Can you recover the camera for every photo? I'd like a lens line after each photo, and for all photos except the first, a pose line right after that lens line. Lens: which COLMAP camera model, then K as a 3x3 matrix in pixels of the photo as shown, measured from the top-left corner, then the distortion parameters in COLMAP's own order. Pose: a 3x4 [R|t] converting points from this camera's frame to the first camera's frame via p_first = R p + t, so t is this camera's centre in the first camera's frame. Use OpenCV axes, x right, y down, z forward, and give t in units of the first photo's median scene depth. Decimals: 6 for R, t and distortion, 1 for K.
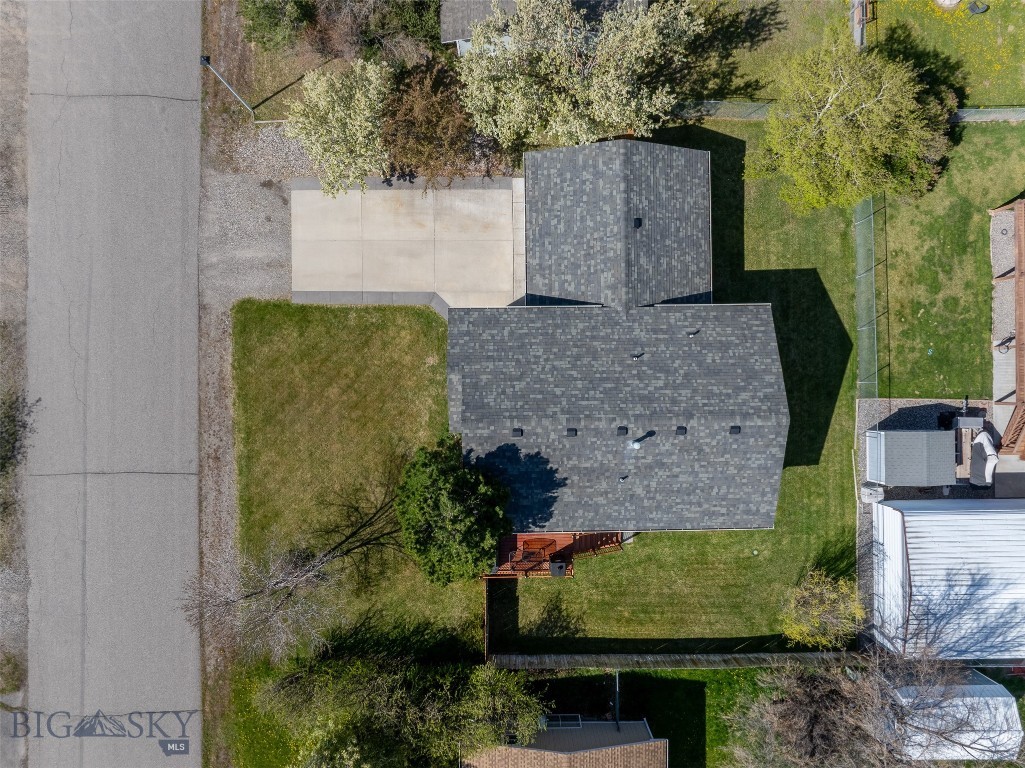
lens RADIAL K [[736.2, 0, 514.3], [0, 736.2, 379.6], [0, 0, 1]] dist [-0.053439, 0.027911]
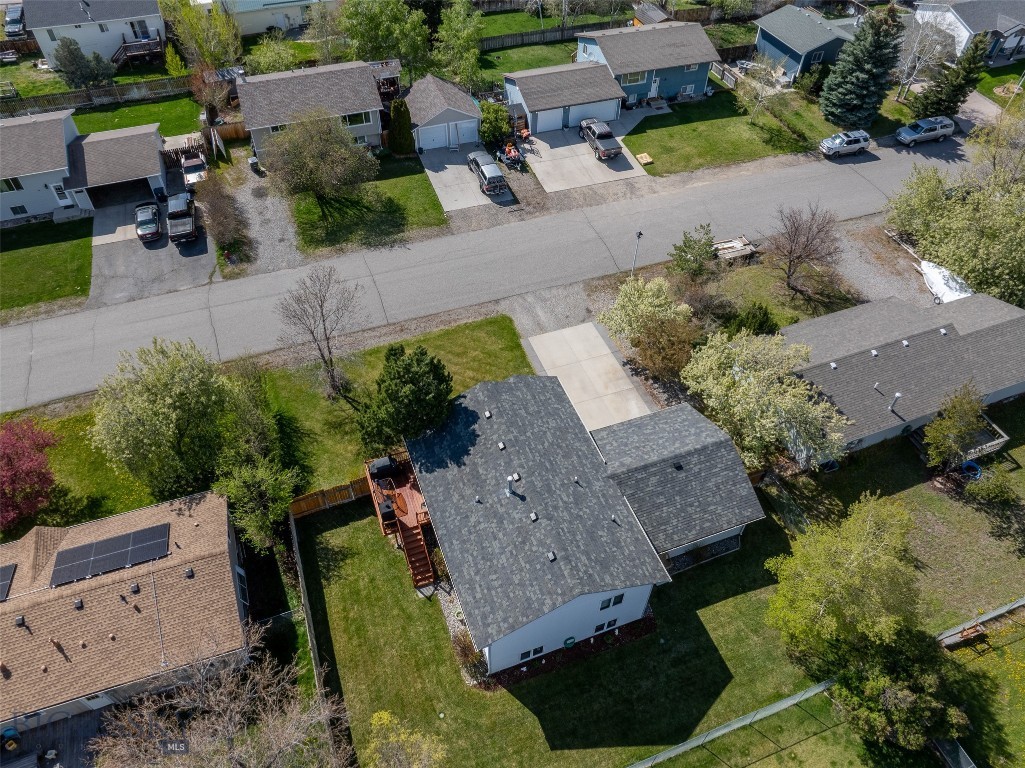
lens RADIAL K [[736.2, 0, 510.5], [0, 736.2, 379.5], [0, 0, 1]] dist [-0.053439, 0.027911]
pose [[0.335101, 0.688217, -0.643479, 0.675902], [-0.942175, 0.242125, -0.231693, 0.267592], [-0.003653, 0.683910, 0.729557, -0.000362]]
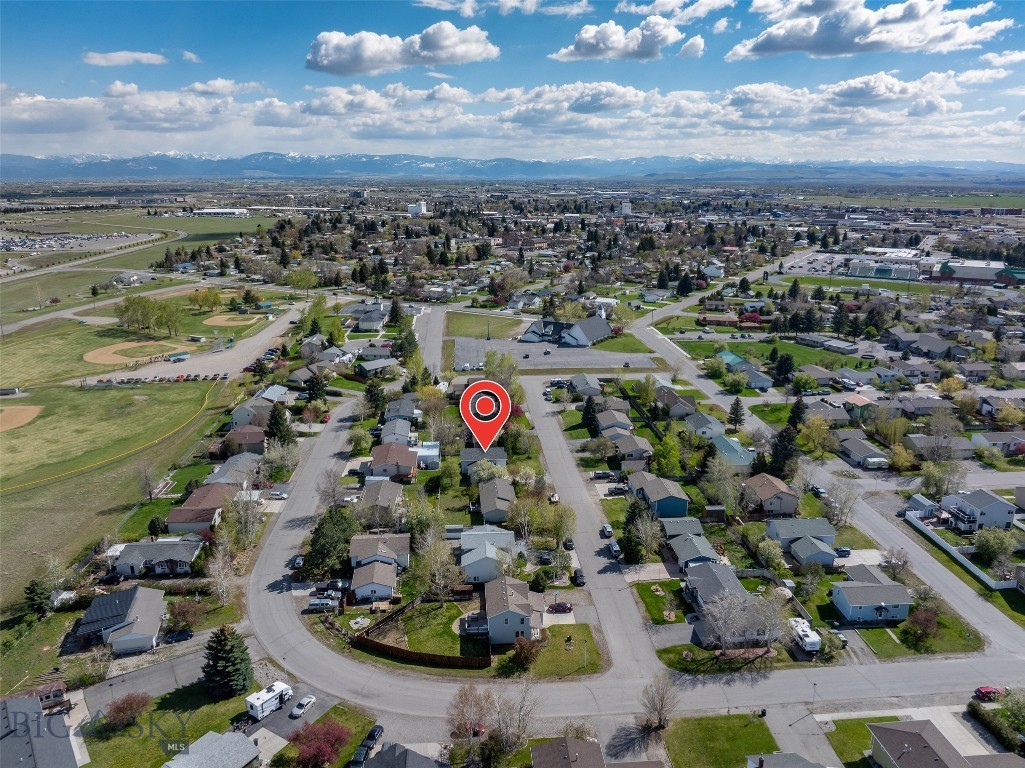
lens RADIAL K [[736.2, 0, 511.6], [0, 736.2, 393.1], [0, 0, 1]] dist [-0.053439, 0.027911]
pose [[-0.998046, 0.009662, -0.061732, 0.251633], [-0.062075, -0.266111, 0.961942, -5.831593], [-0.007133, 0.963894, 0.266191, -1.279681]]
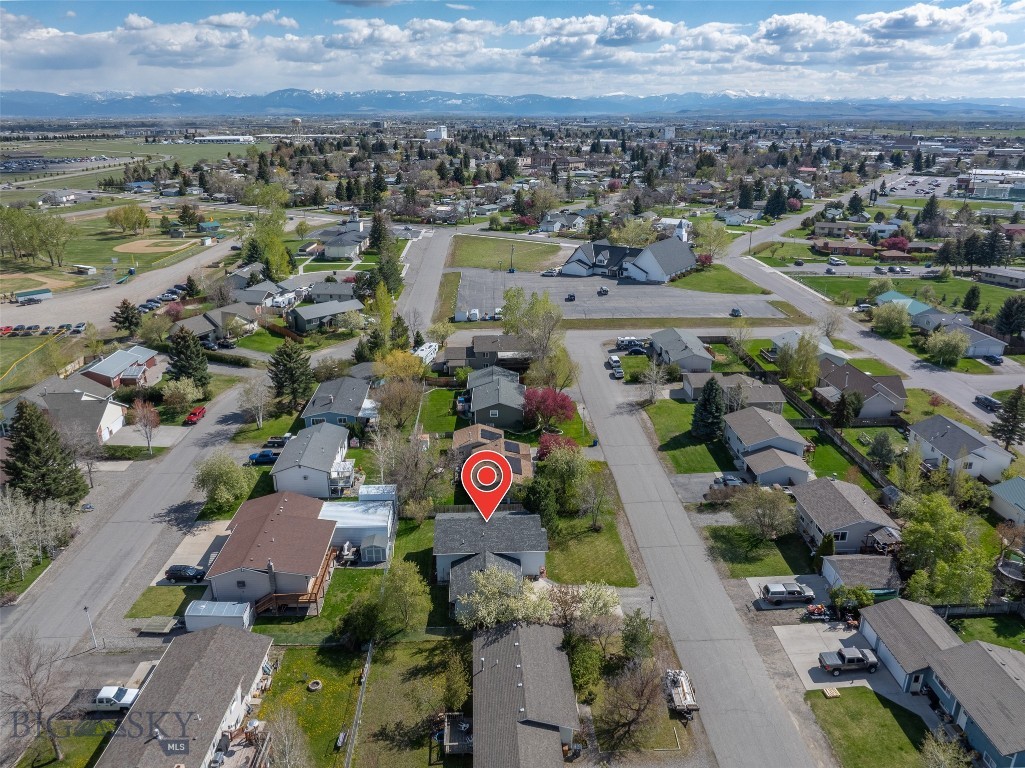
lens RADIAL K [[736.2, 0, 519.6], [0, 736.2, 381.6], [0, 0, 1]] dist [-0.053439, 0.027911]
pose [[-0.999310, 0.004982, -0.036794, 0.101354], [-0.036402, -0.326631, 0.944451, -2.250232], [-0.007313, 0.945139, 0.326587, -0.474923]]
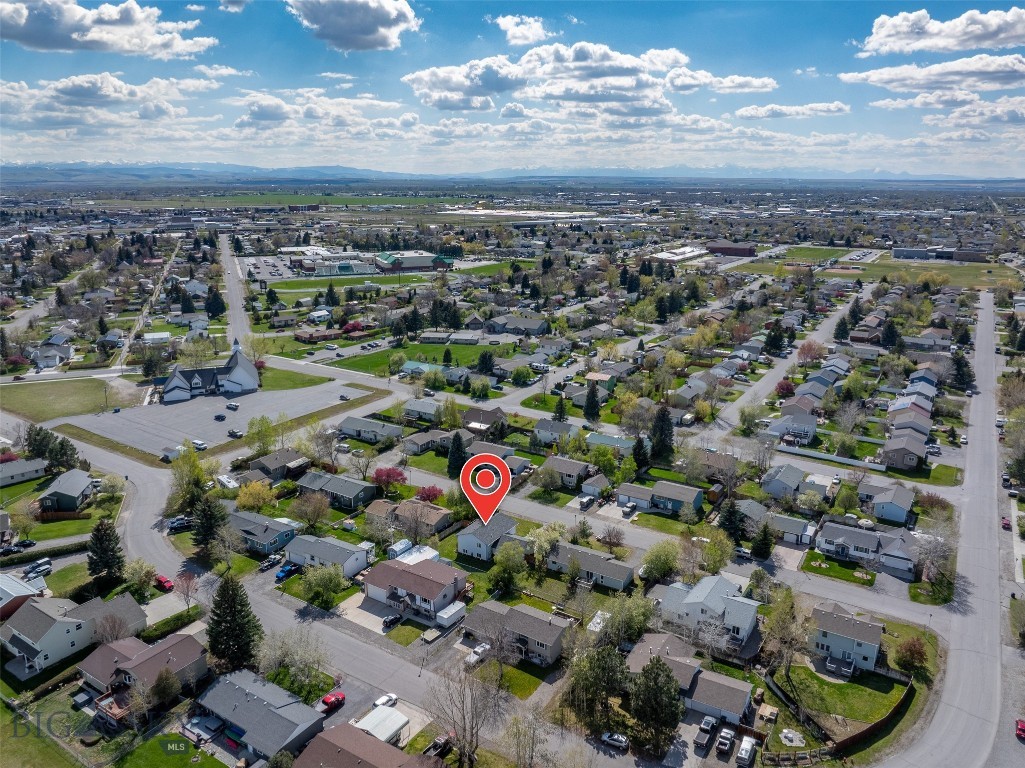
lens RADIAL K [[736.2, 0, 512.2], [0, 736.2, 378.6], [0, 0, 1]] dist [-0.053439, 0.027911]
pose [[-0.544635, 0.207678, -0.812553, 3.926253], [-0.838663, -0.130103, 0.528883, -2.652313], [0.004122, 0.969507, 0.245031, -1.370785]]
